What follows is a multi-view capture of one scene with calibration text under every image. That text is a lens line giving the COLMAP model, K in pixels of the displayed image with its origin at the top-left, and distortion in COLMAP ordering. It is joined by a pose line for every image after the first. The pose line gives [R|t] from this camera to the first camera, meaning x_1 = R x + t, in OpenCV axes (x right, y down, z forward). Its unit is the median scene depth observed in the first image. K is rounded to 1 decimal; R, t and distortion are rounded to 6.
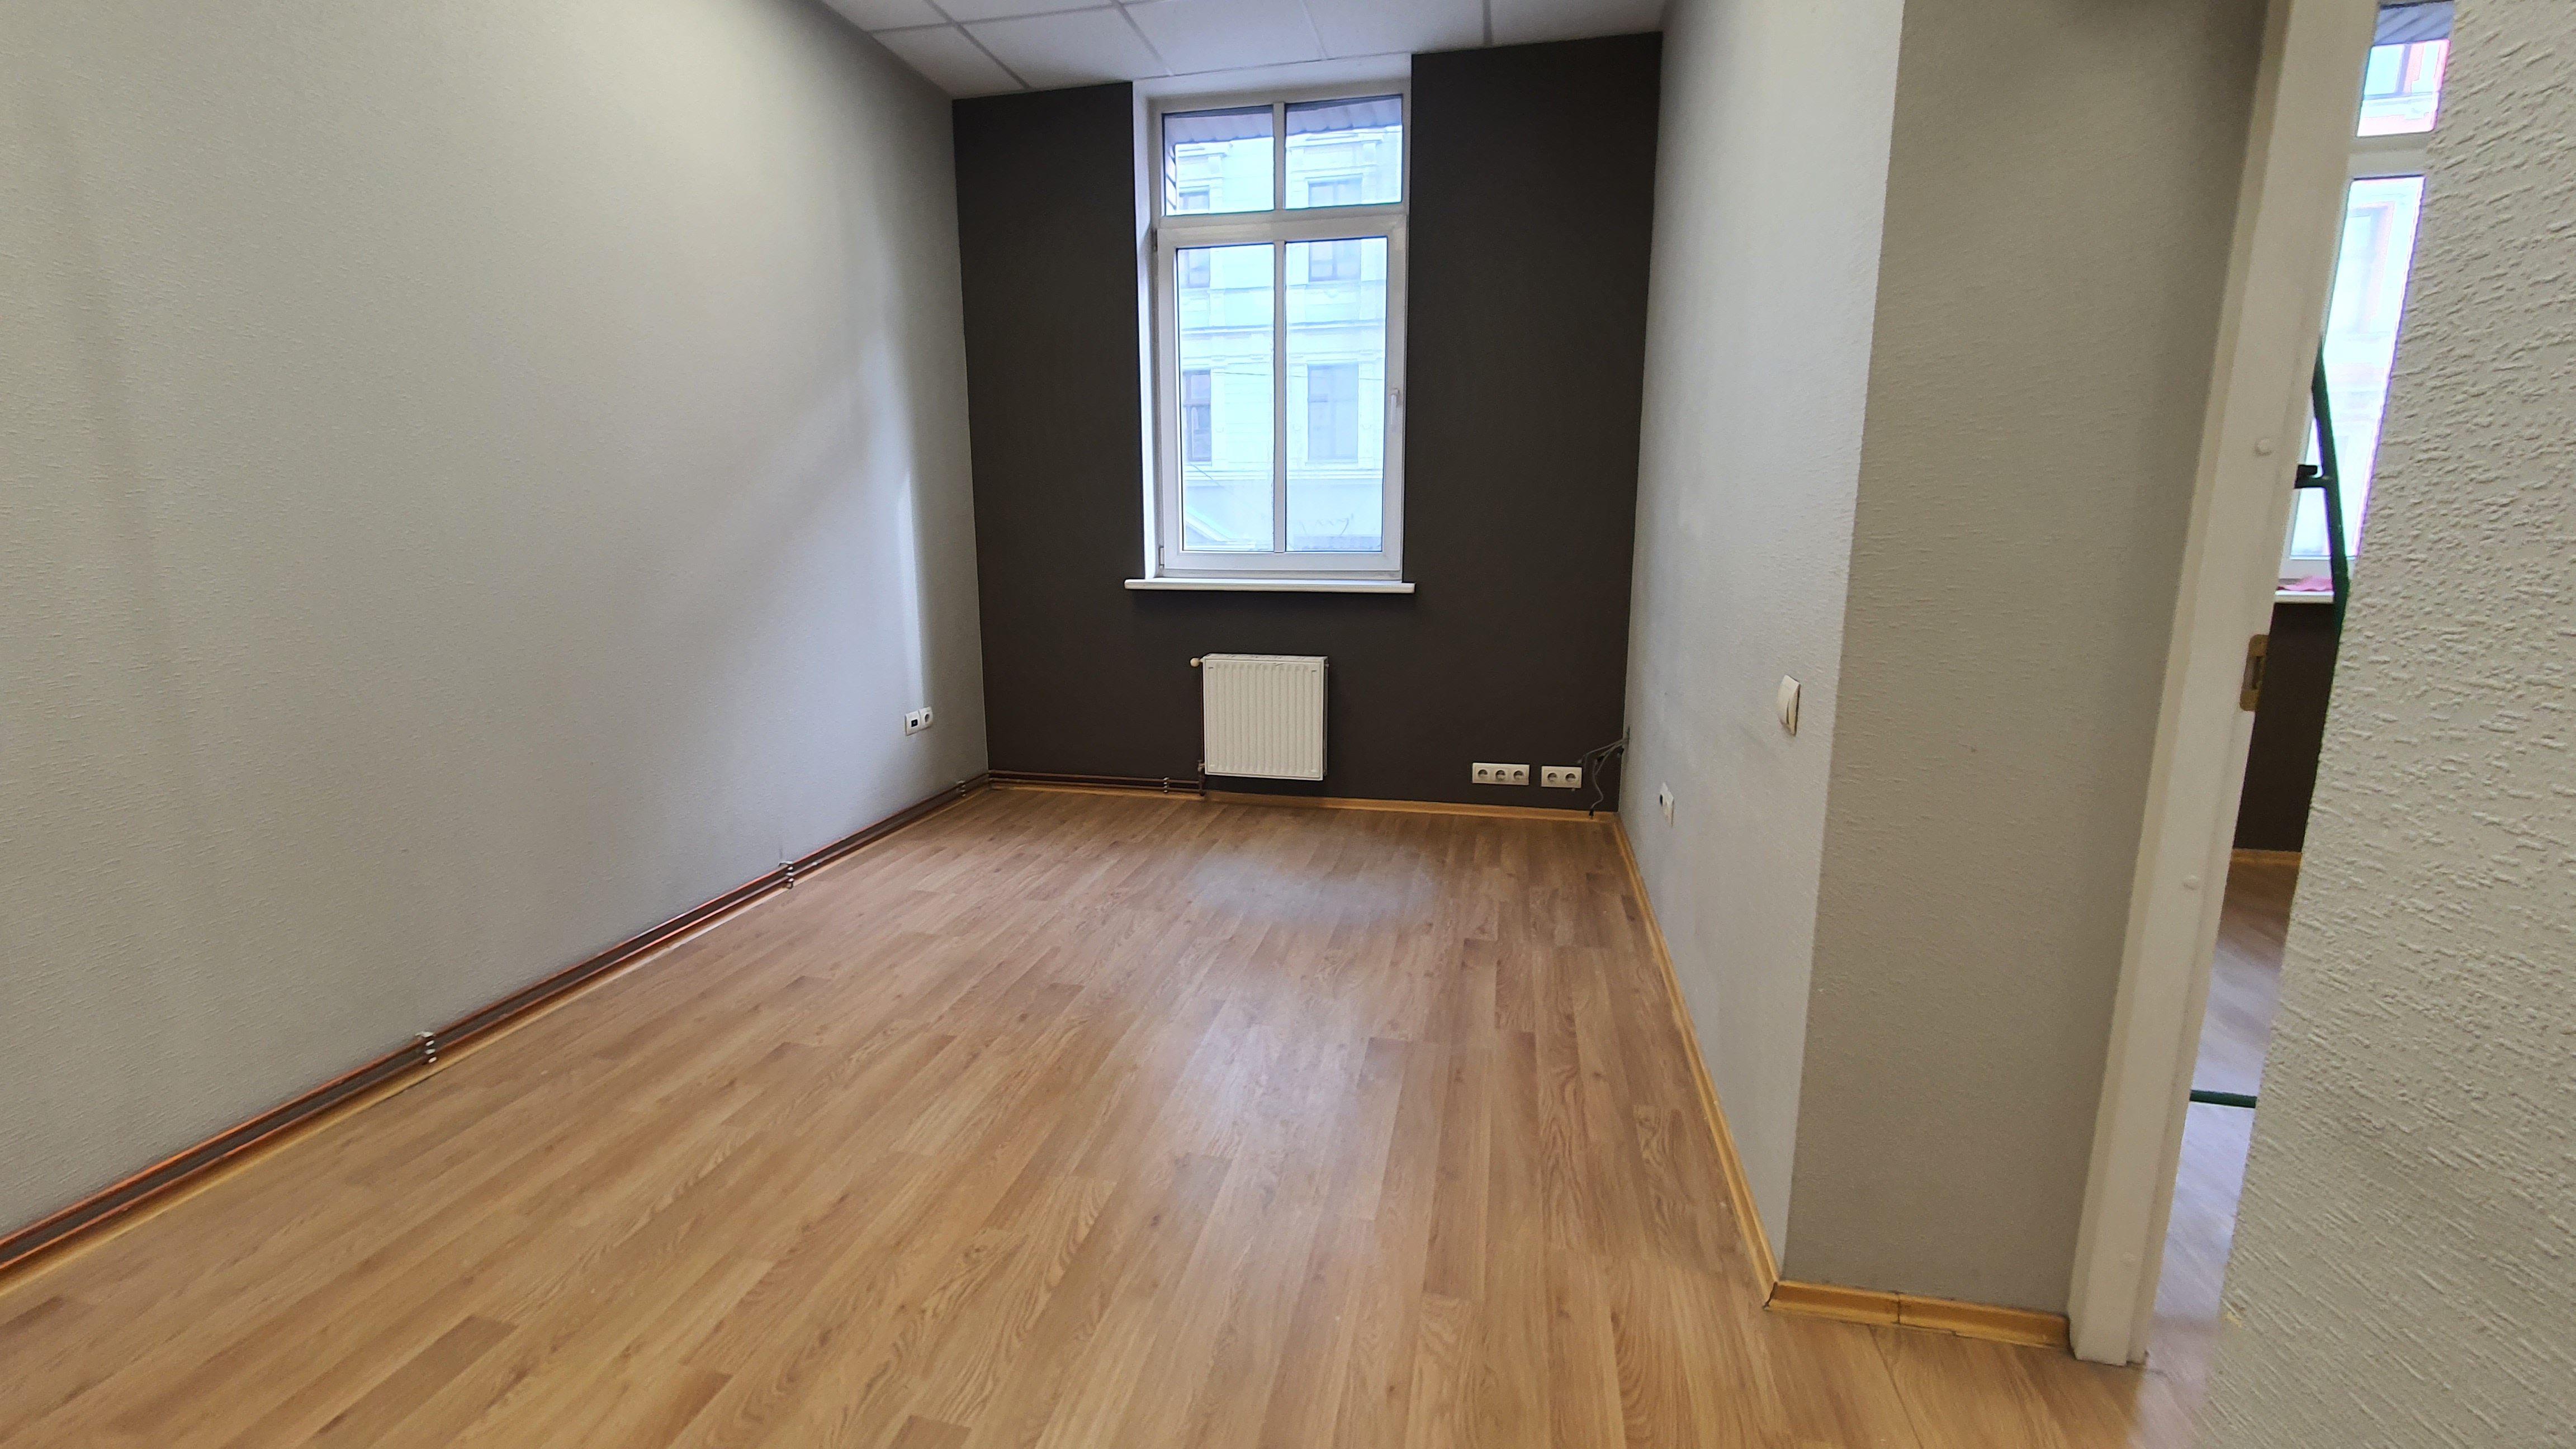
lens RADIAL K [[1038.3, 0, 1294.6], [0, 1038.3, 724.1], [0, 0, 1]] dist [-0.001679, -0.000373]
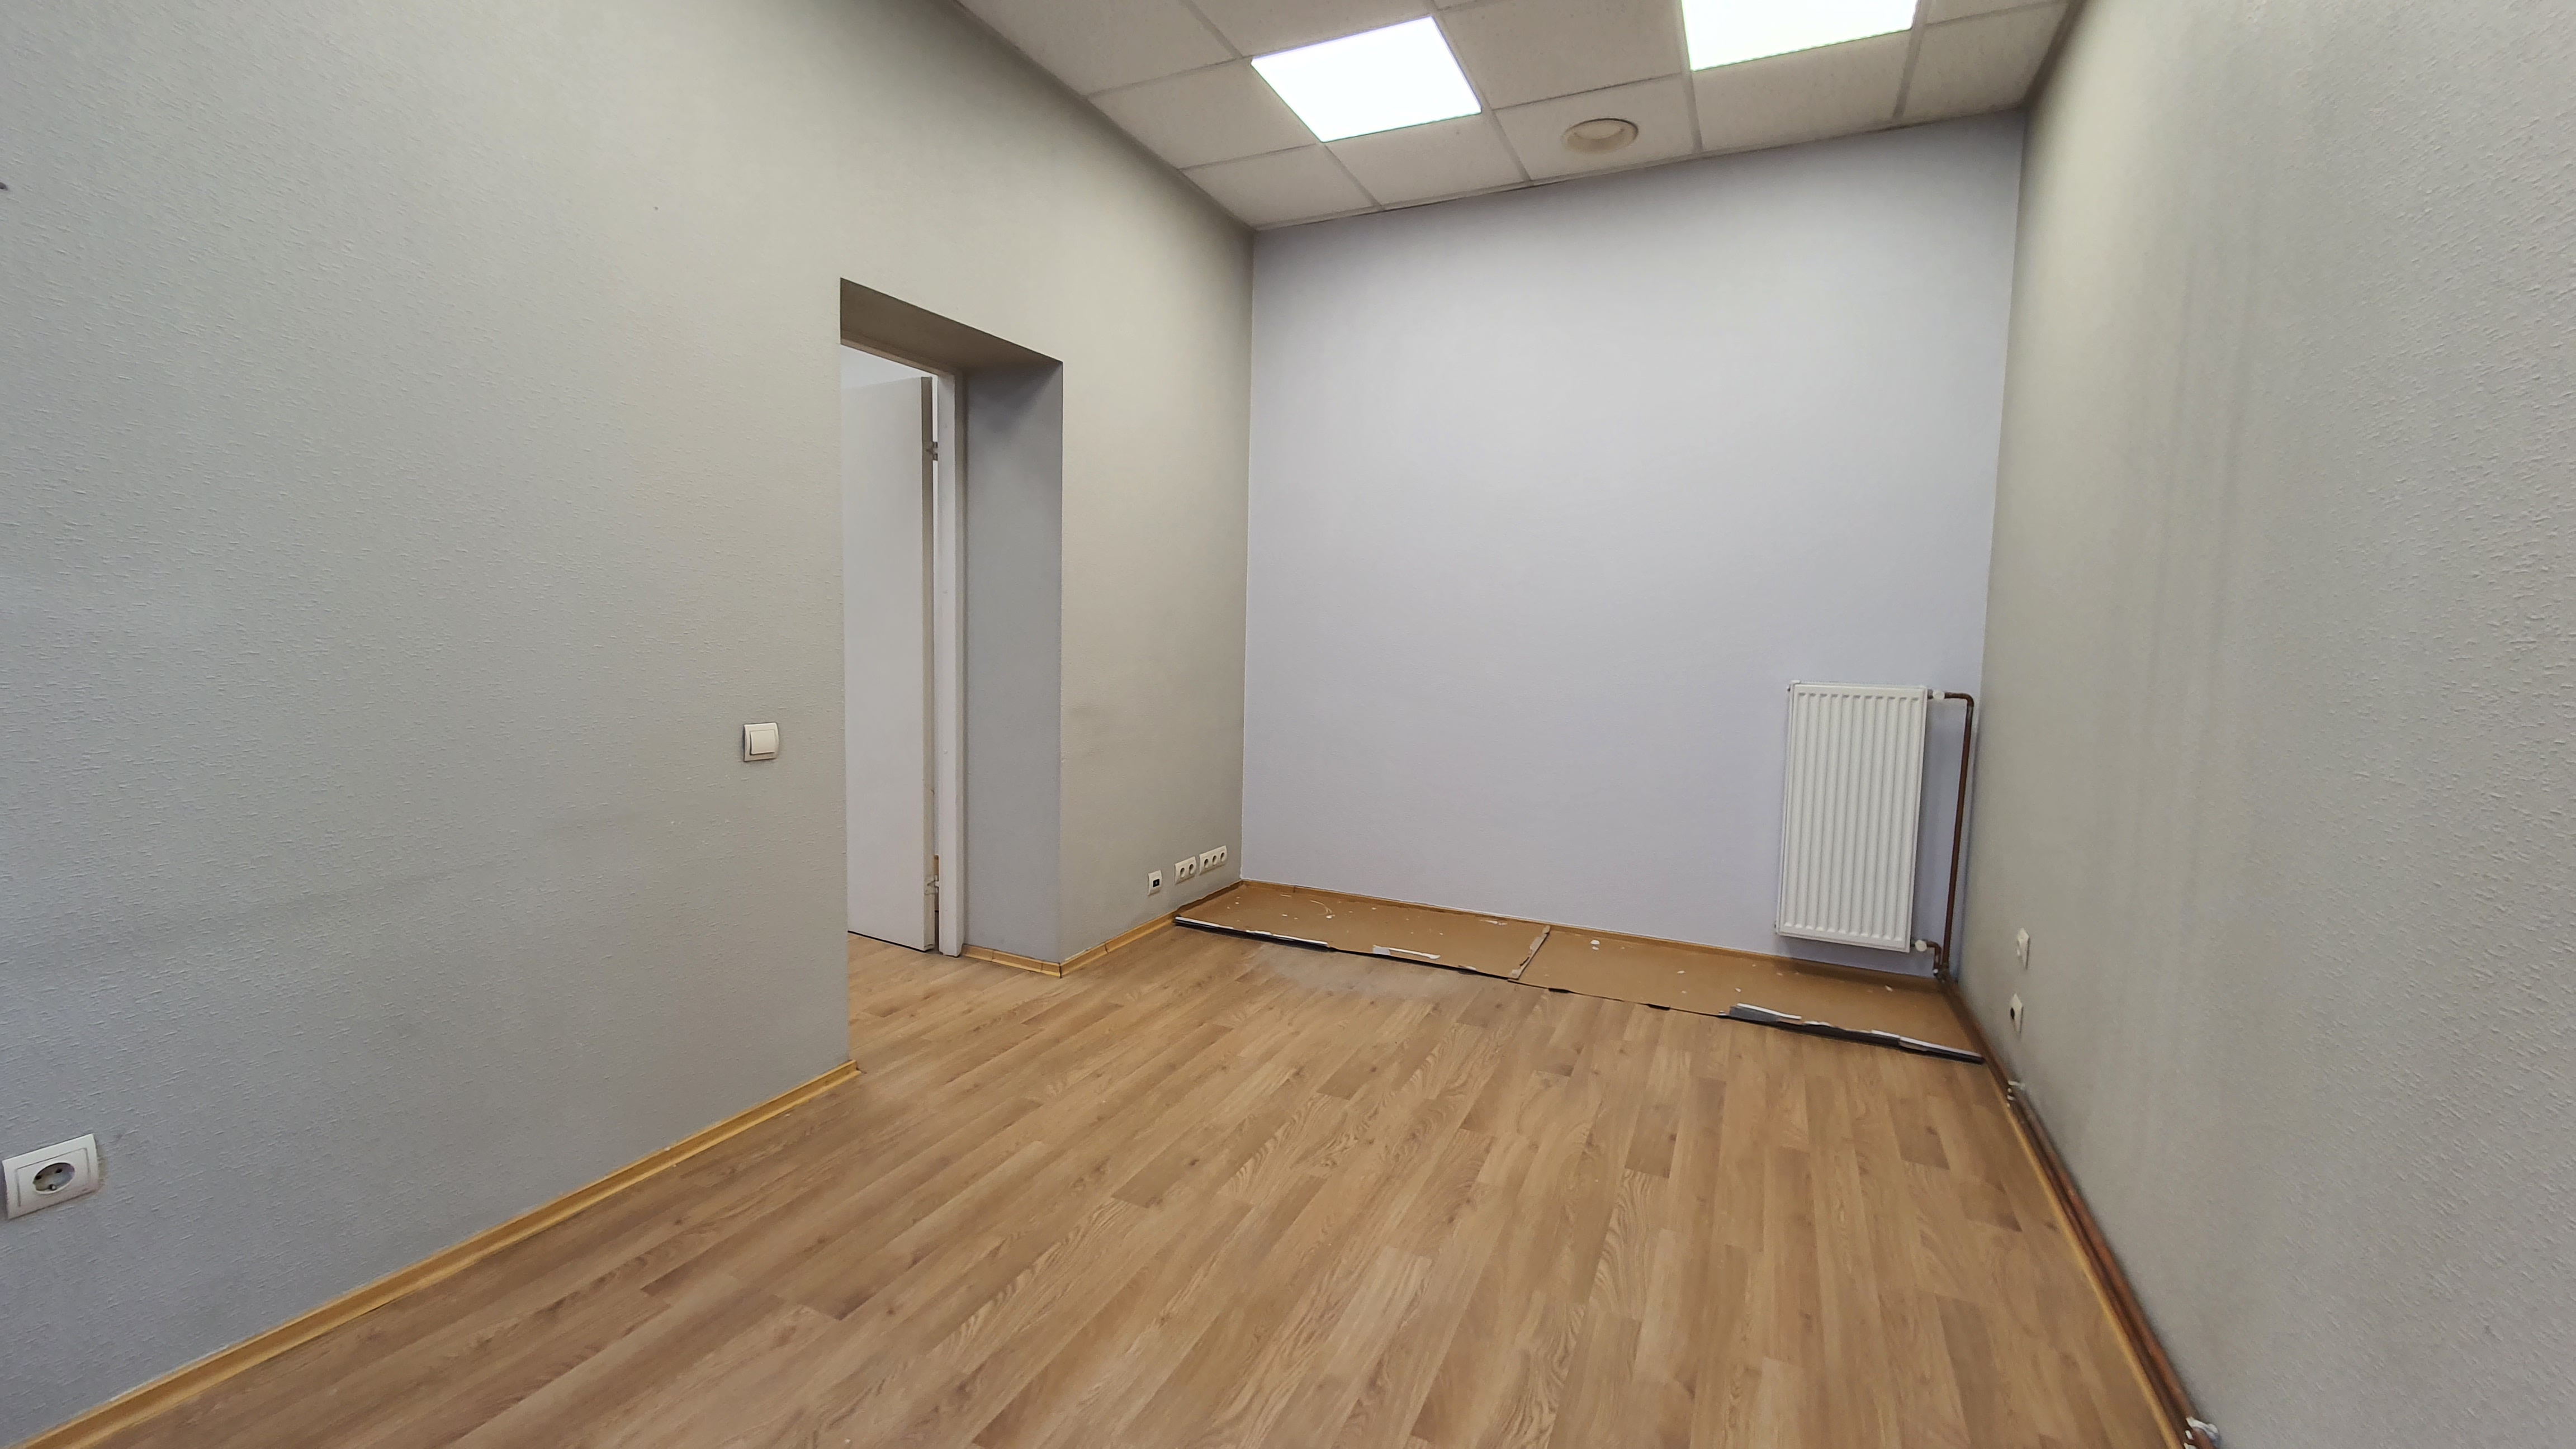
lens RADIAL K [[1038.3, 0, 1290.3], [0, 1038.3, 715.1], [0, 0, 1]] dist [-0.001679, -0.000373]
pose [[-0.975161, -0.040842, 0.217700, -0.479451], [0.022653, 0.959310, 0.281444, -0.385783], [-0.220336, 0.279385, -0.934557, 1.907475]]
